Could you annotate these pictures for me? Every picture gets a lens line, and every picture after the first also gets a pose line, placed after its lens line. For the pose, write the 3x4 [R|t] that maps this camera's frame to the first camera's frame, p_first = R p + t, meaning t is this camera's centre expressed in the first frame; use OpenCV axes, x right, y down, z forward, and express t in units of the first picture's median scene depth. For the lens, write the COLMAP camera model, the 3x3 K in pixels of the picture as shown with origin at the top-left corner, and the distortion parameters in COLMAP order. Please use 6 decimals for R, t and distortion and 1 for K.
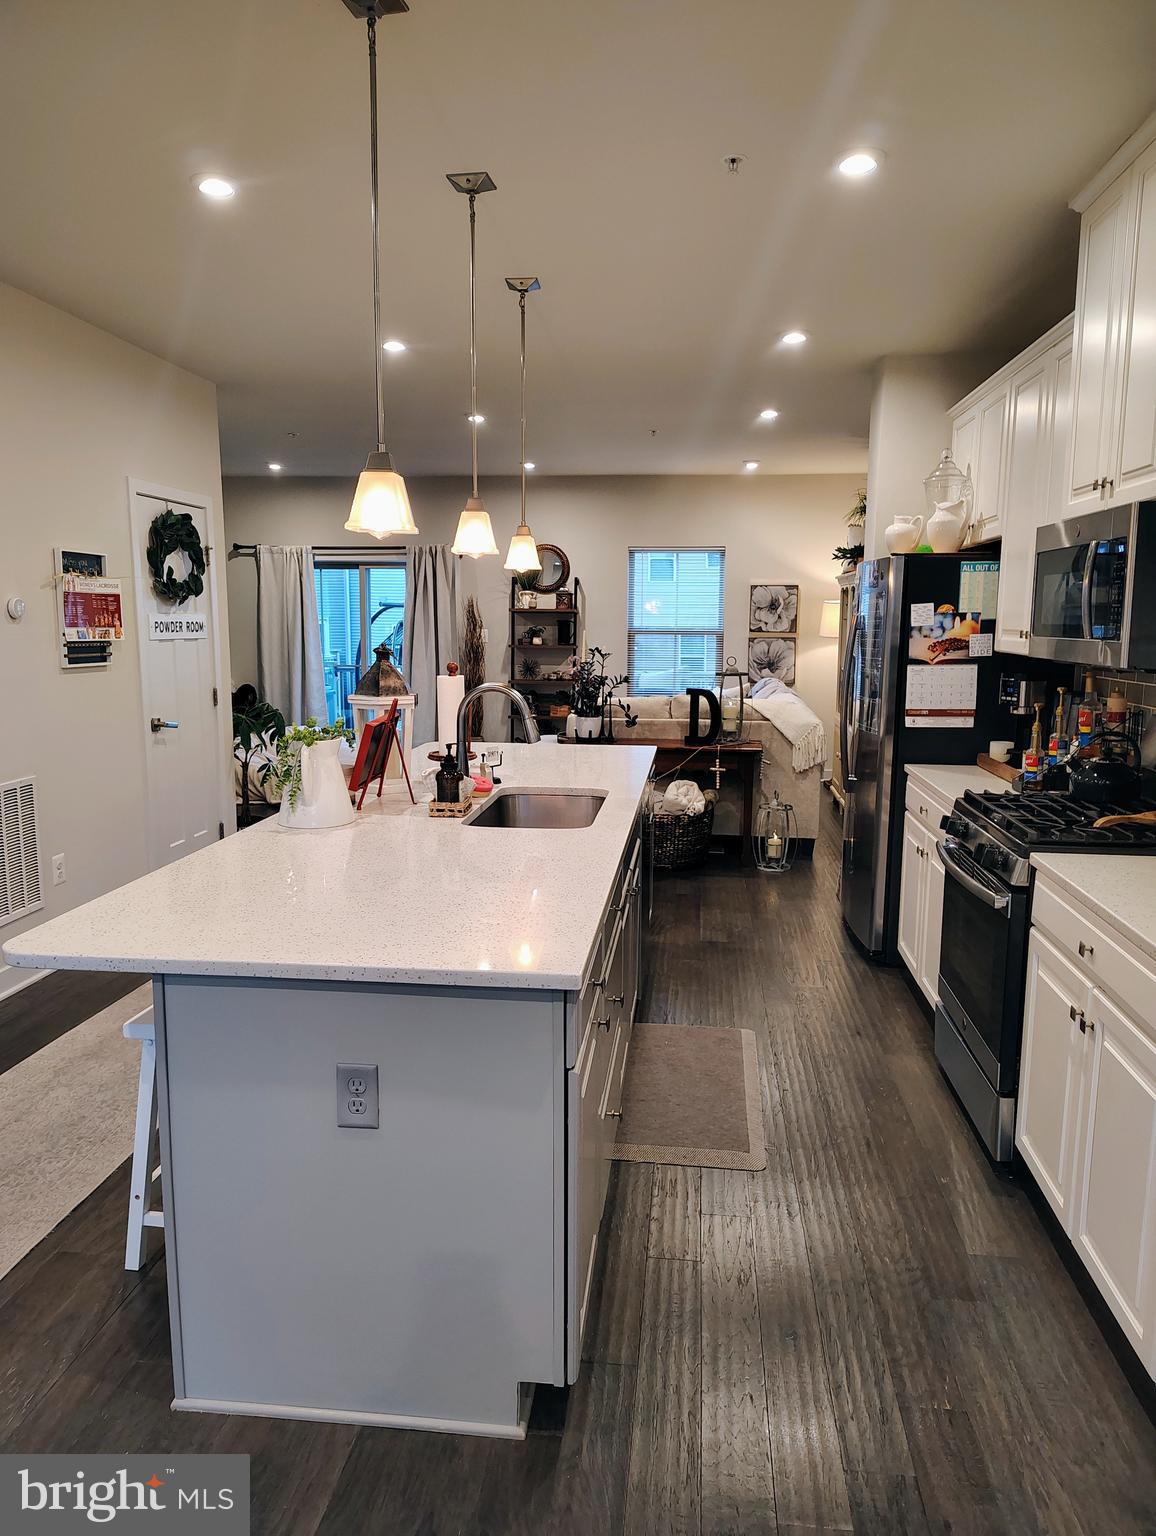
lens RADIAL K [[1059.8, 0, 578.0], [0, 1059.8, 768.0], [0, 0, 1]] dist [0.074144, -0.073601]
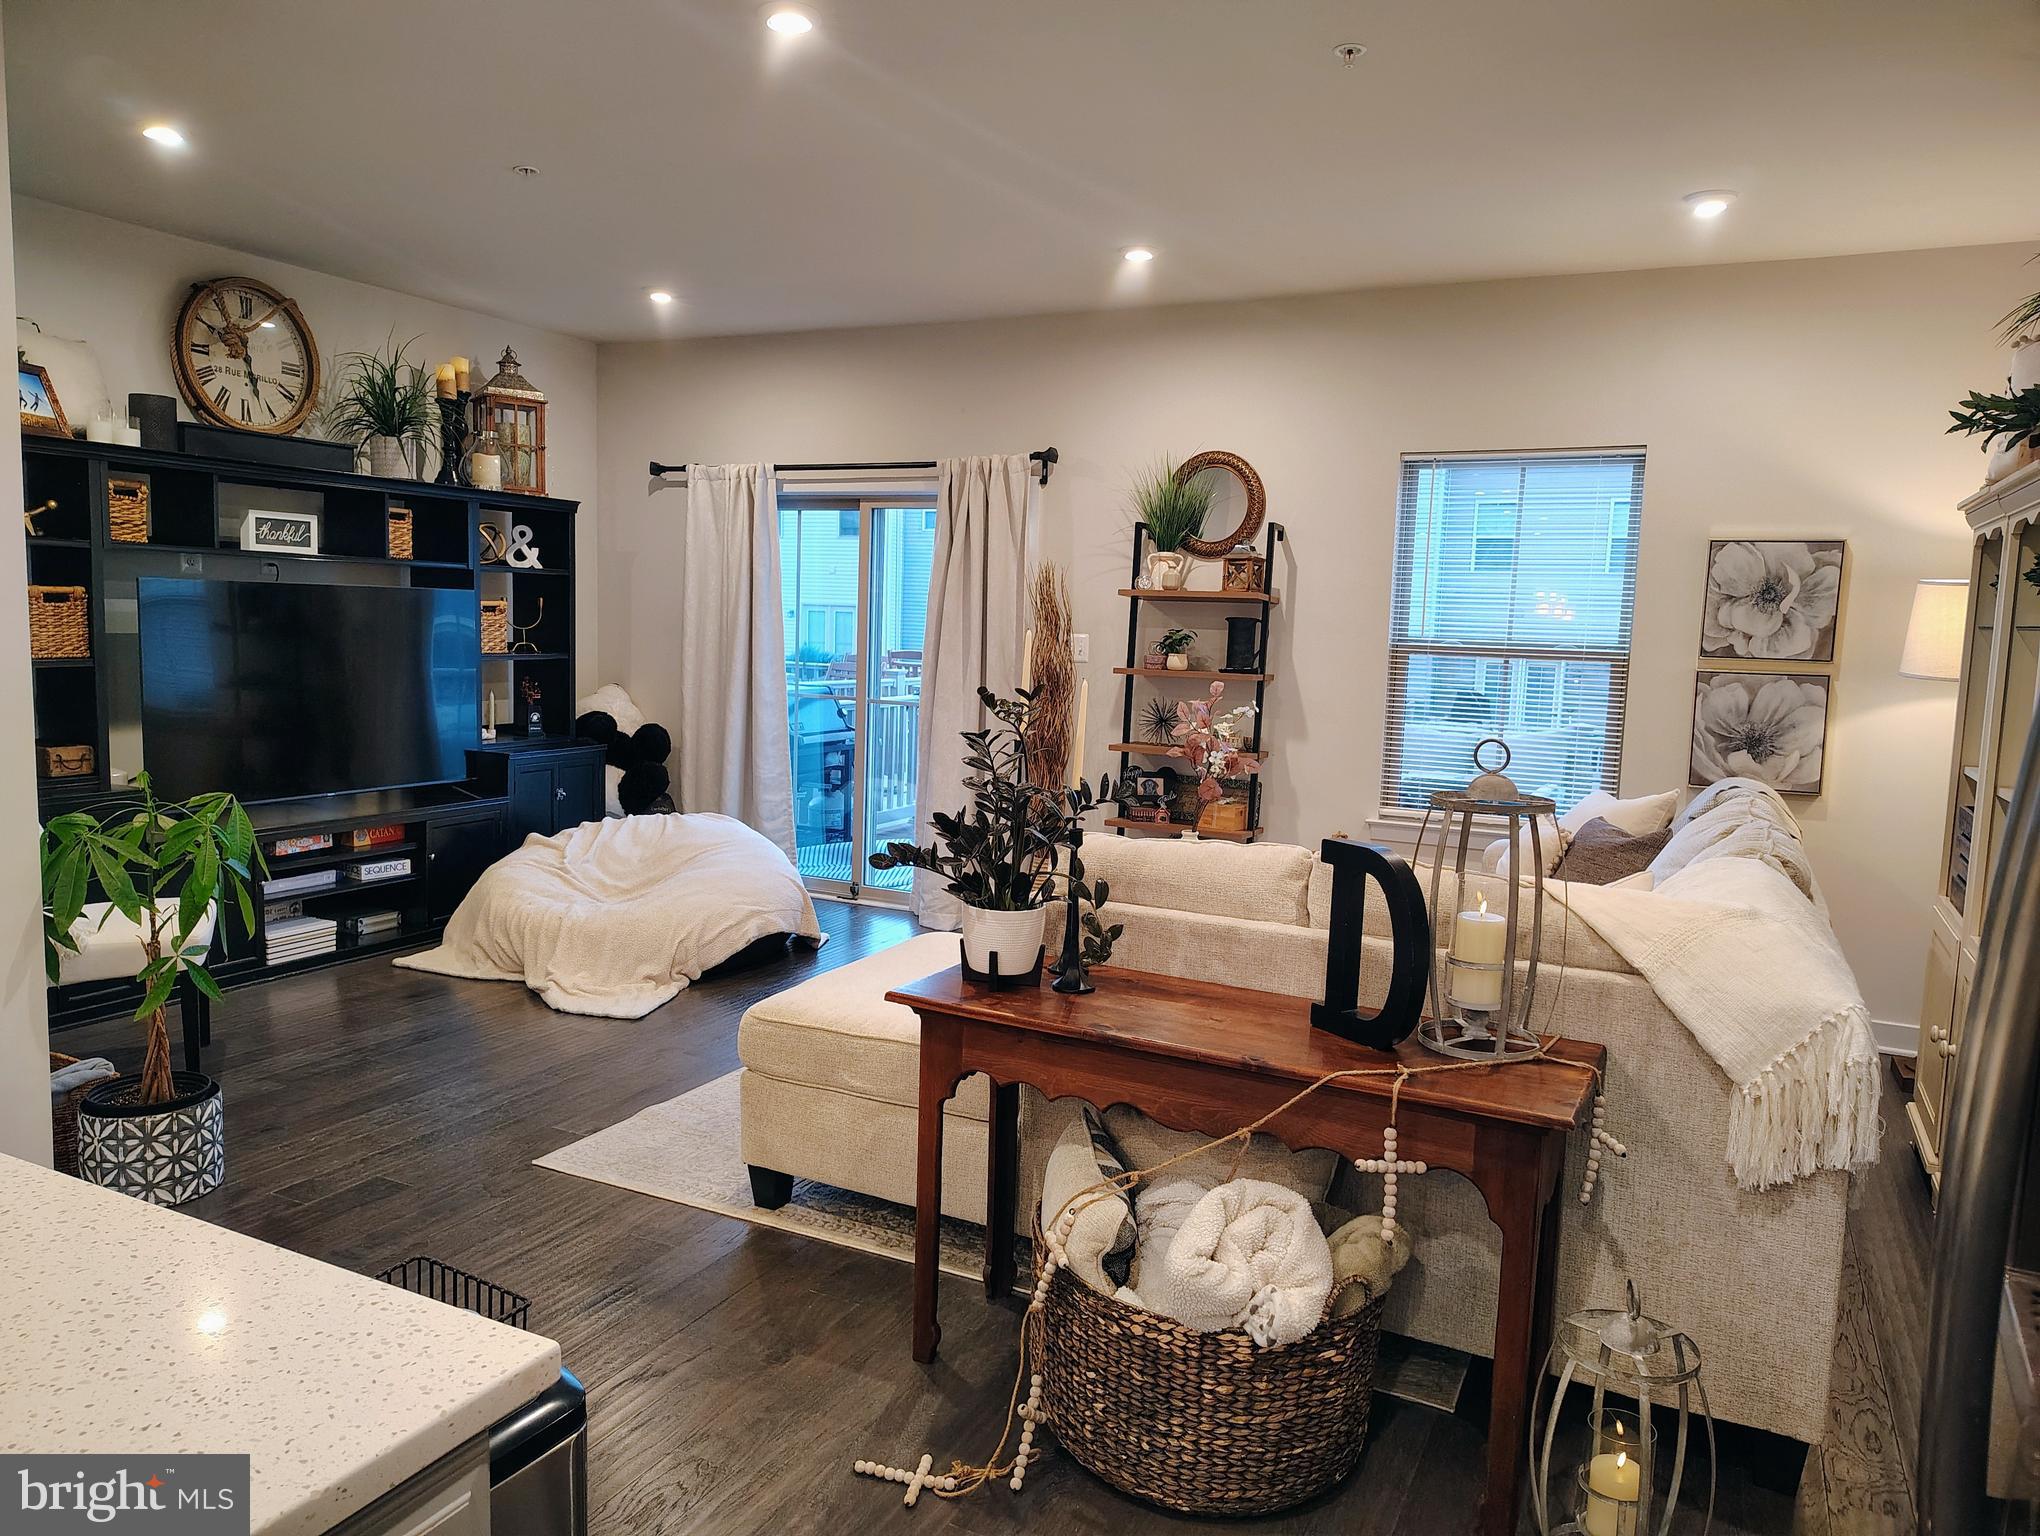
lens RADIAL K [[1407.6, 0, 1020.0], [0, 1407.6, 768.0], [0, 0, 1]] dist [0.074144, -0.073601]
pose [[0.940674, 0.060151, -0.333937, 0.102998], [-0.073777, 0.996874, -0.028261, -0.052690], [0.331194, 0.051221, 0.942171, 0.415121]]
